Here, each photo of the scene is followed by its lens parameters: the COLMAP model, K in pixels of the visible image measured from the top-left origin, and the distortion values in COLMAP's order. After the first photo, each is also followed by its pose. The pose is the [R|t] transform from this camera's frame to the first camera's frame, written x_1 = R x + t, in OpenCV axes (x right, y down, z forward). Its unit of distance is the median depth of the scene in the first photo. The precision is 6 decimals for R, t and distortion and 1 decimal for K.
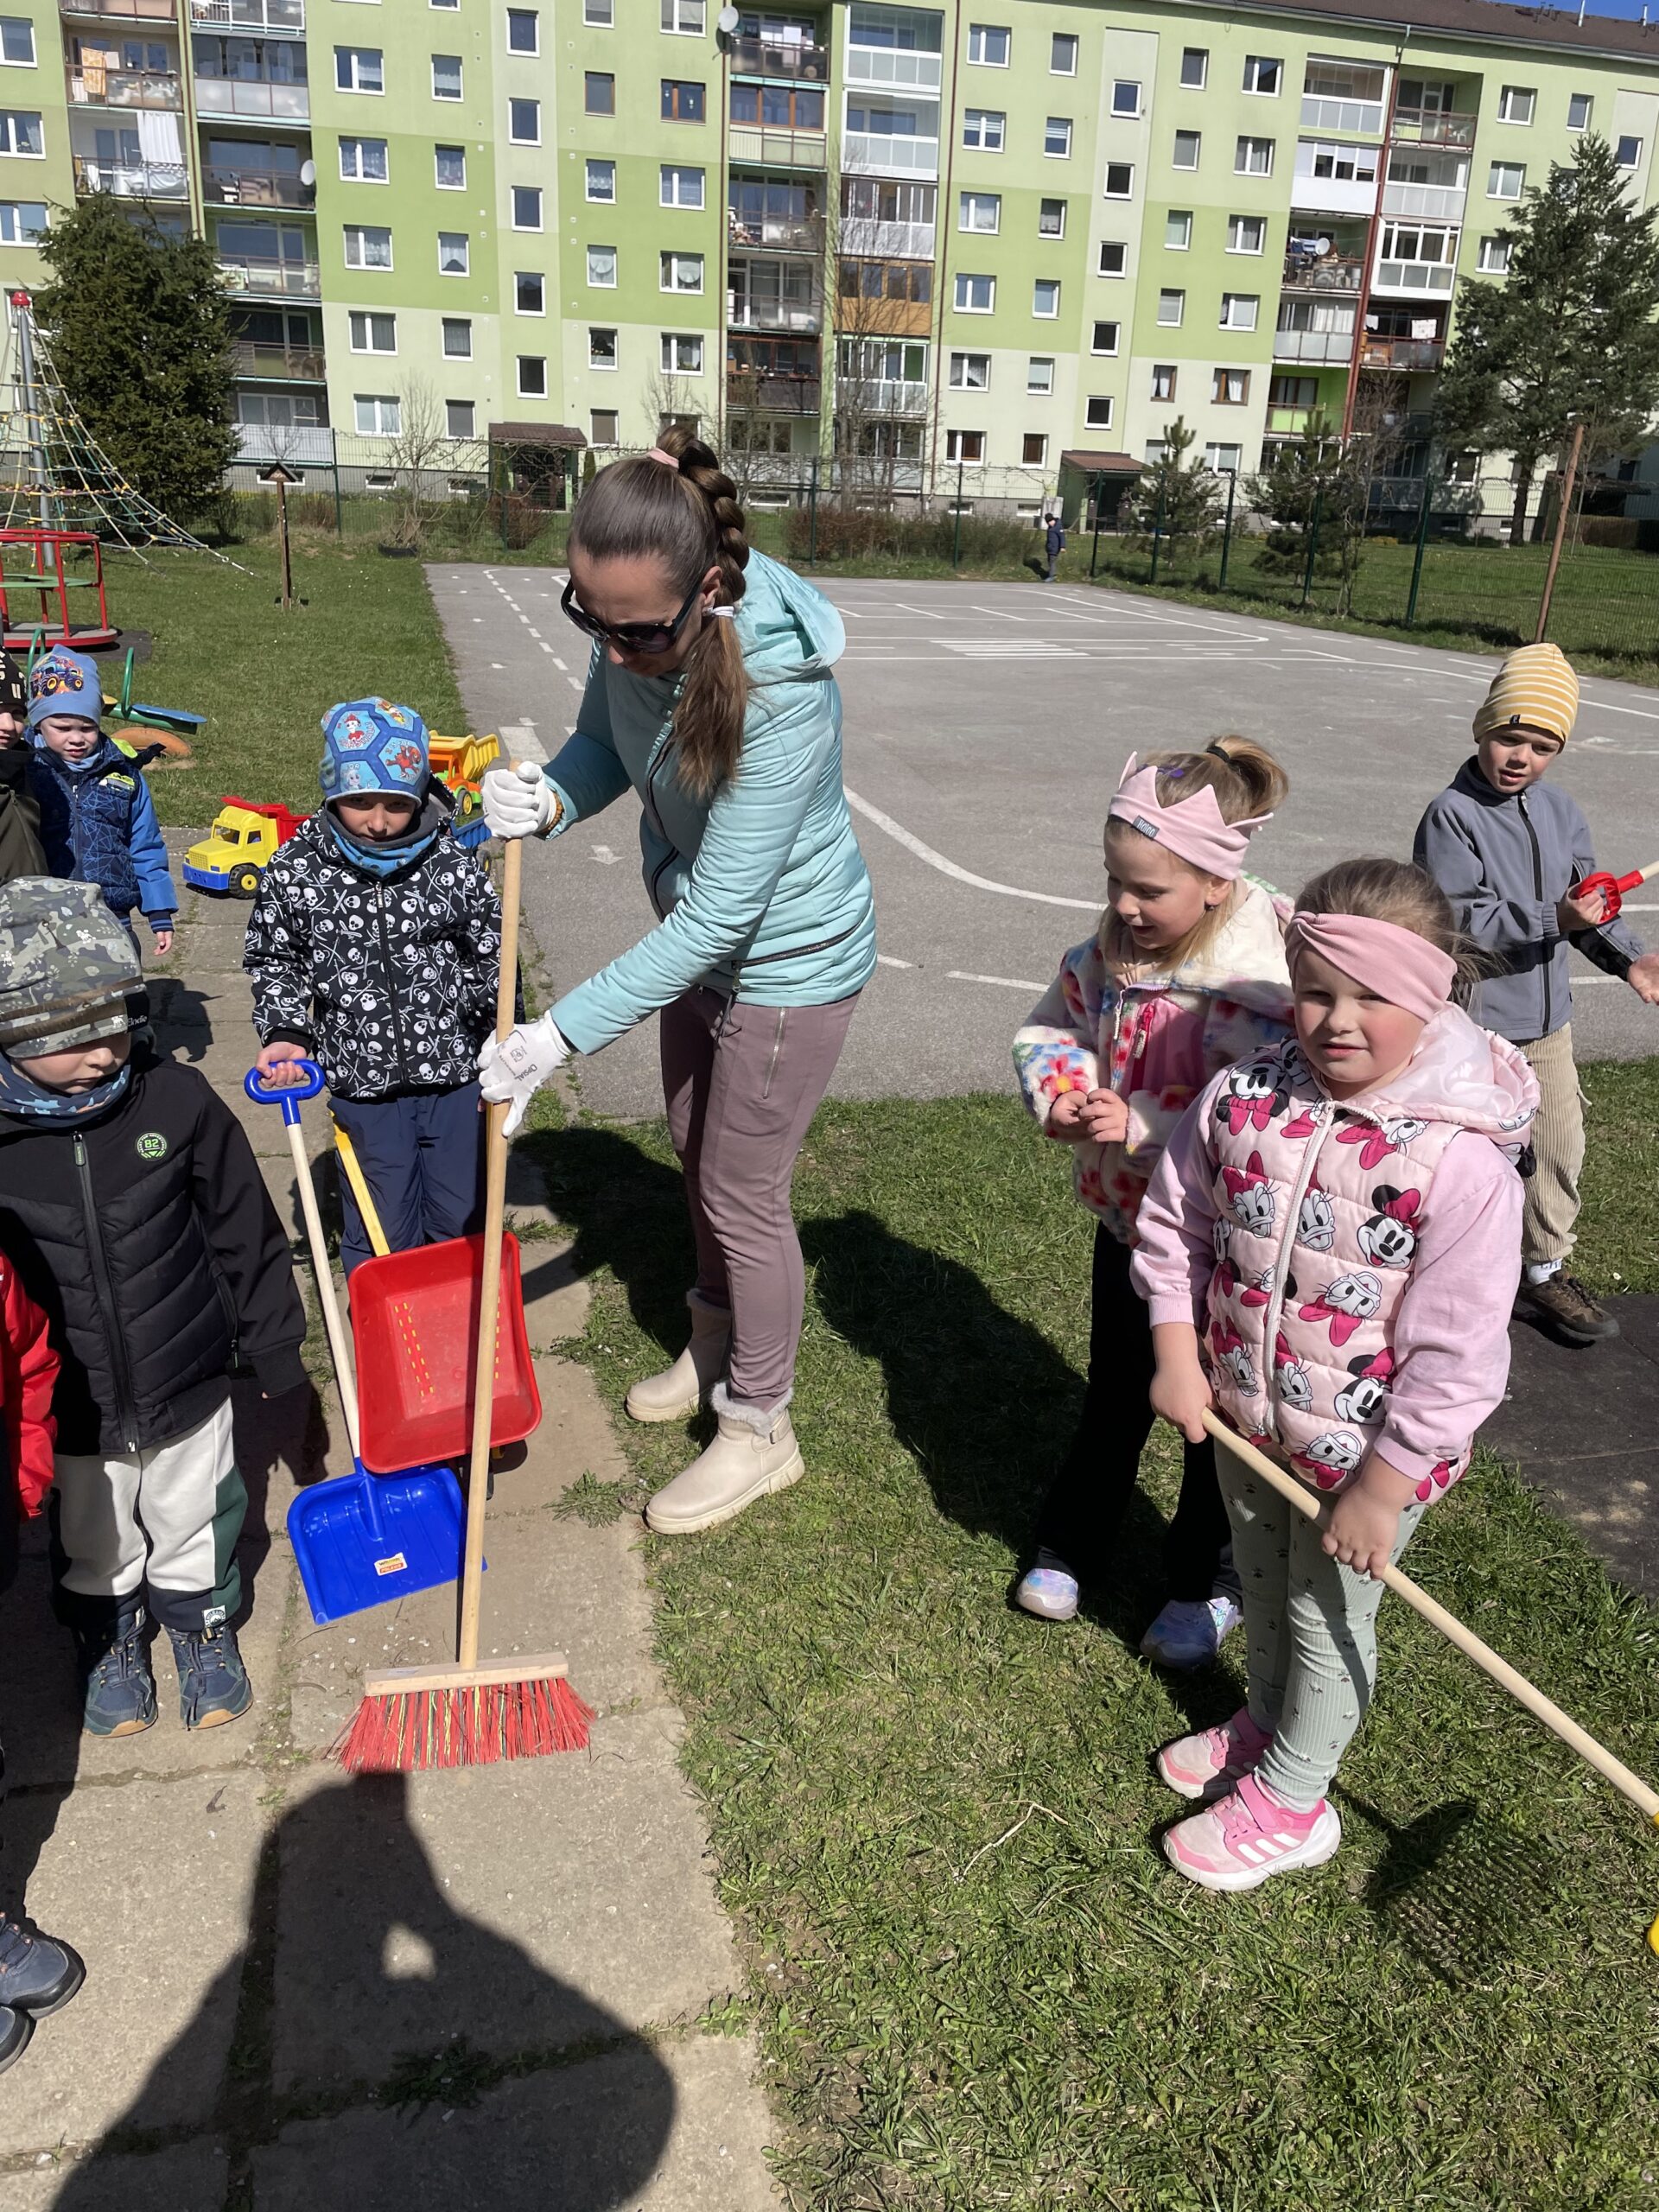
lens RADIAL K [[1681.2, 0, 834.8], [0, 1681.2, 1114.3], [0, 0, 1]] dist [0.028057, -0.016584]
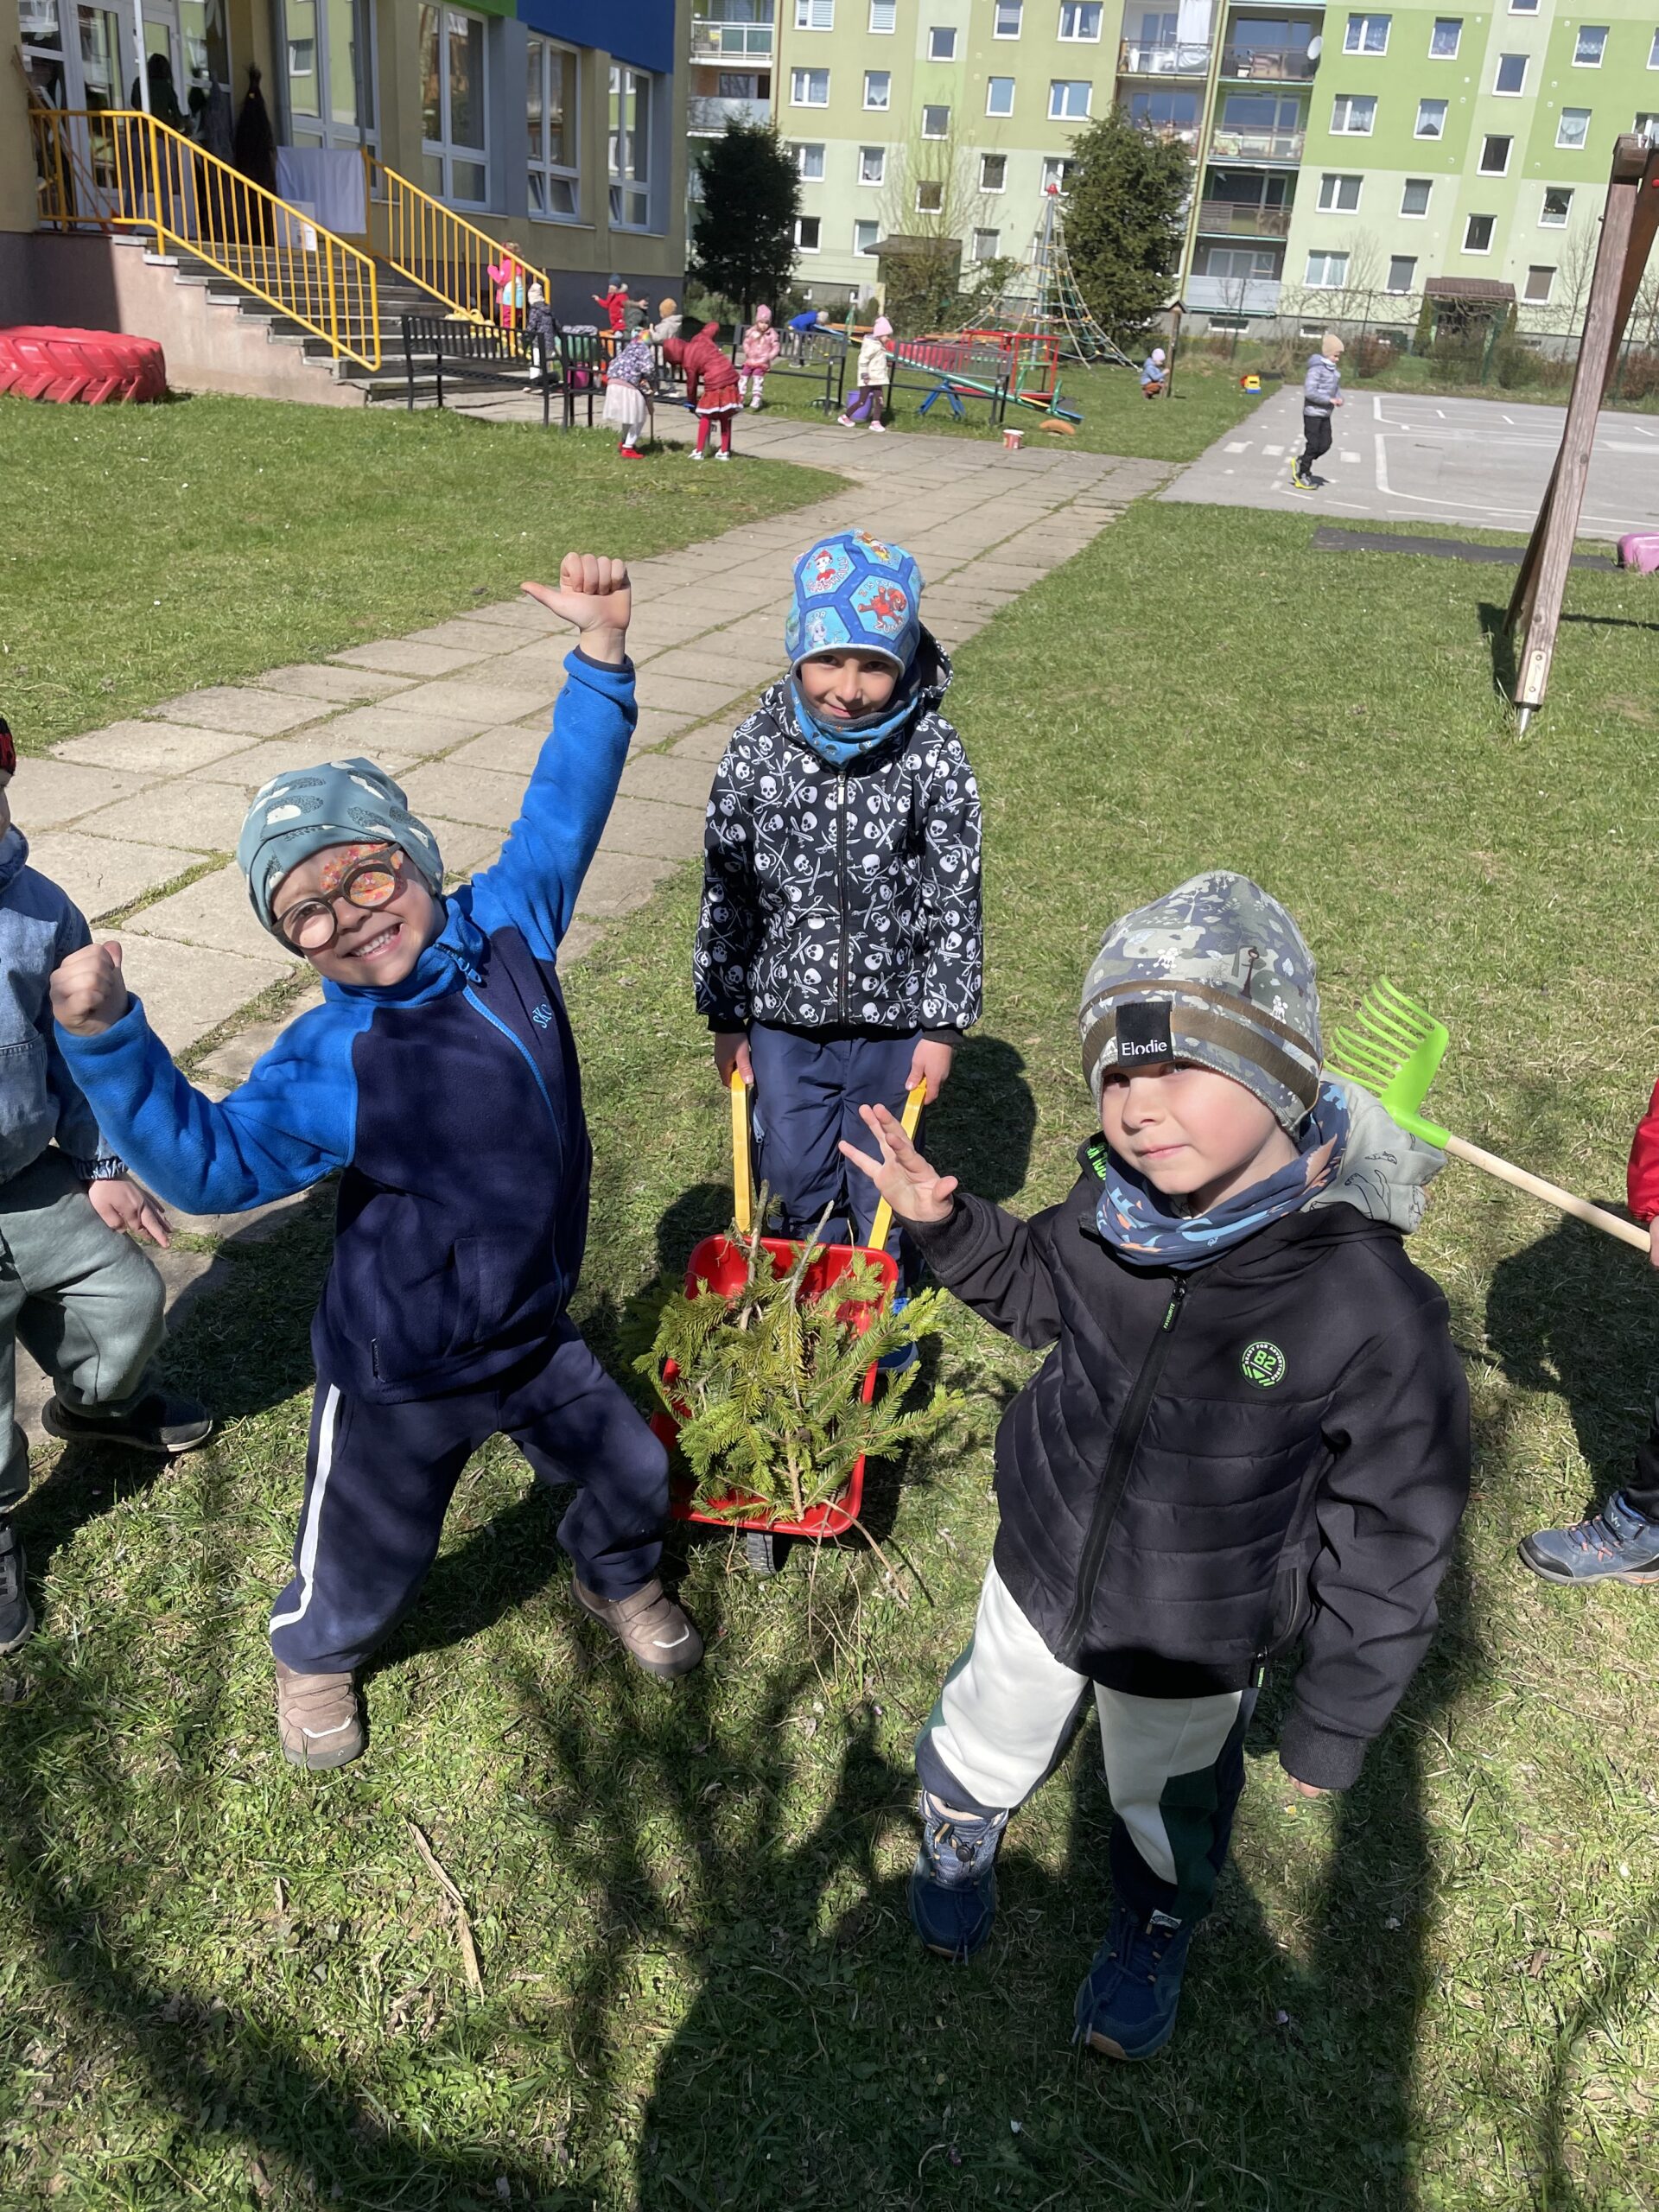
lens RADIAL K [[1666.3, 0, 827.6], [0, 1666.3, 1118.7], [0, 0, 1]] dist [0.006362, -0.037283]
pose [[0.864983, 0.234624, -0.443573, 0.060210], [-0.198057, 0.971821, 0.127818, 0.052797], [0.461062, -0.022708, 0.887077, -0.128961]]
